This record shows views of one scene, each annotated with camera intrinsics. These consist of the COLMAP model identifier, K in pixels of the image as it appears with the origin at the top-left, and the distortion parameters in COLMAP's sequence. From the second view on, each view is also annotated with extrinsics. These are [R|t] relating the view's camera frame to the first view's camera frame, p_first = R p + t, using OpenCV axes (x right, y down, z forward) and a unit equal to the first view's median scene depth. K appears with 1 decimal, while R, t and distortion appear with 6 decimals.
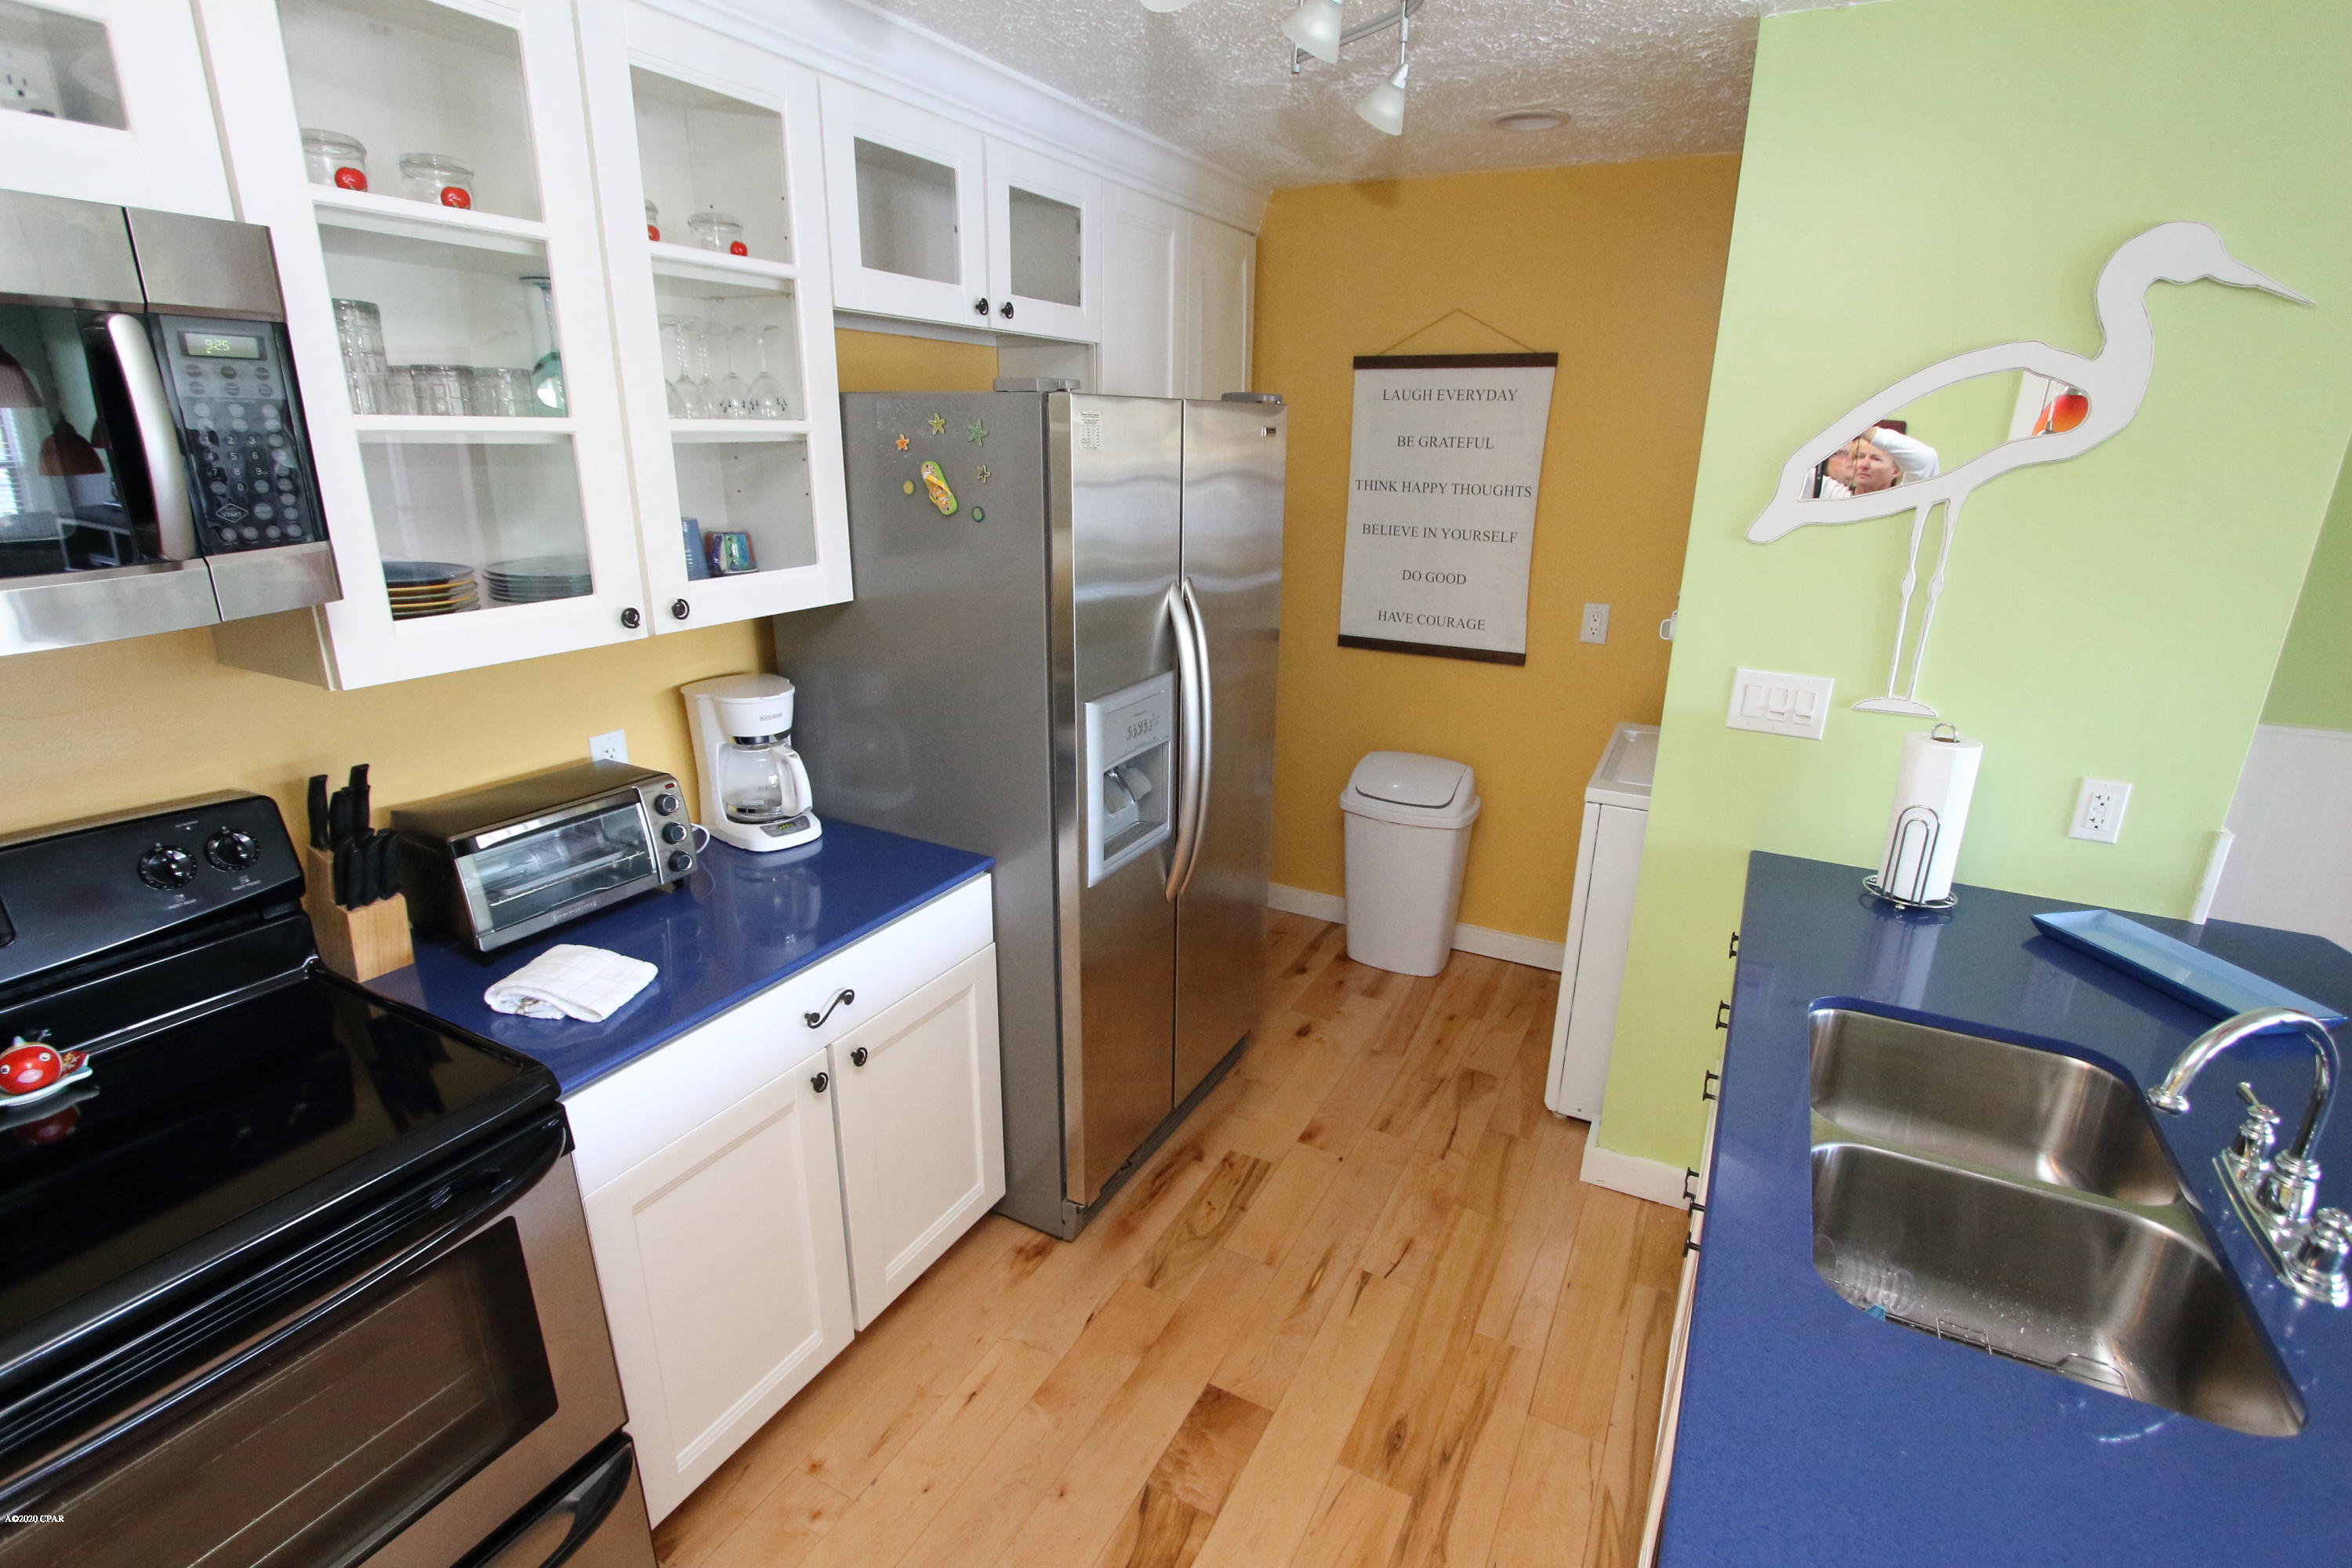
lens RADIAL K [[1094.8, 0, 1175.4], [0, 1094.8, 781.4], [0, 0, 1]] dist [-0.016326, 0.001351]
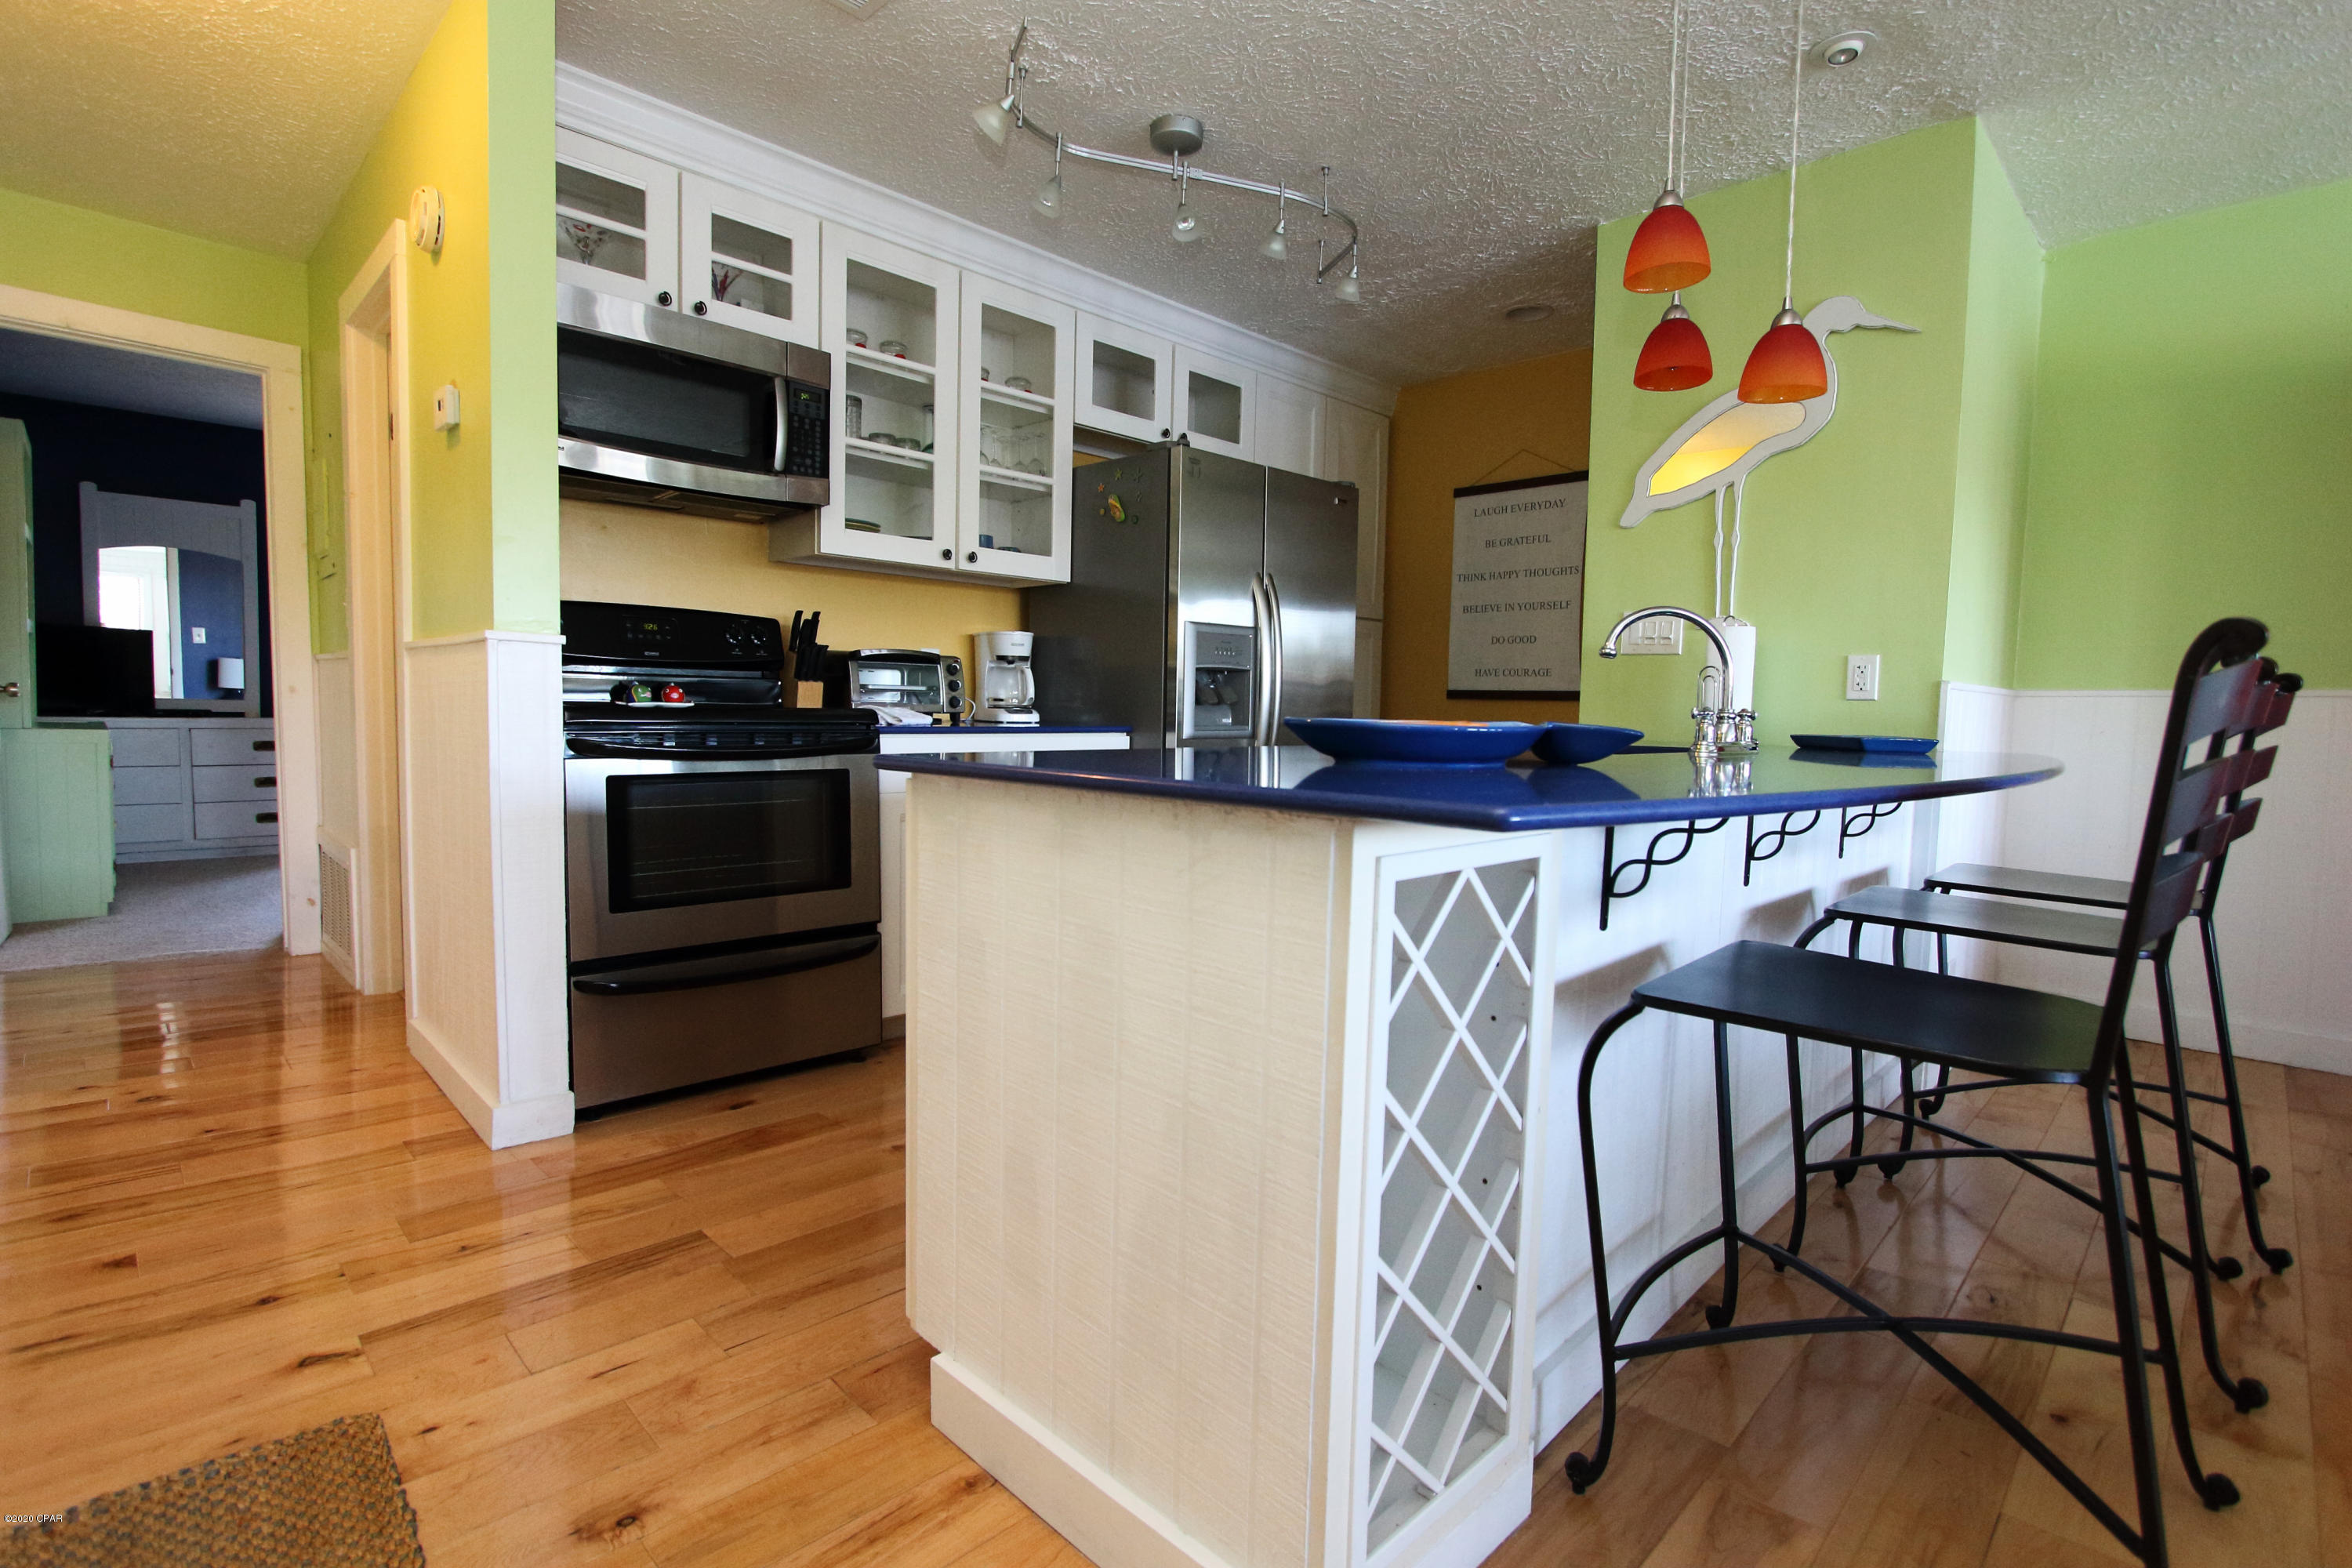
lens RADIAL K [[1094.8, 0, 1179.4], [0, 1094.8, 790.5], [0, 0, 1]] dist [-0.016326, 0.001351]
pose [[0.956630, 0.028517, -0.289908, 0.396519], [-0.096813, 0.969752, -0.224071, 0.545941], [0.274749, 0.242420, 0.930455, -0.504573]]
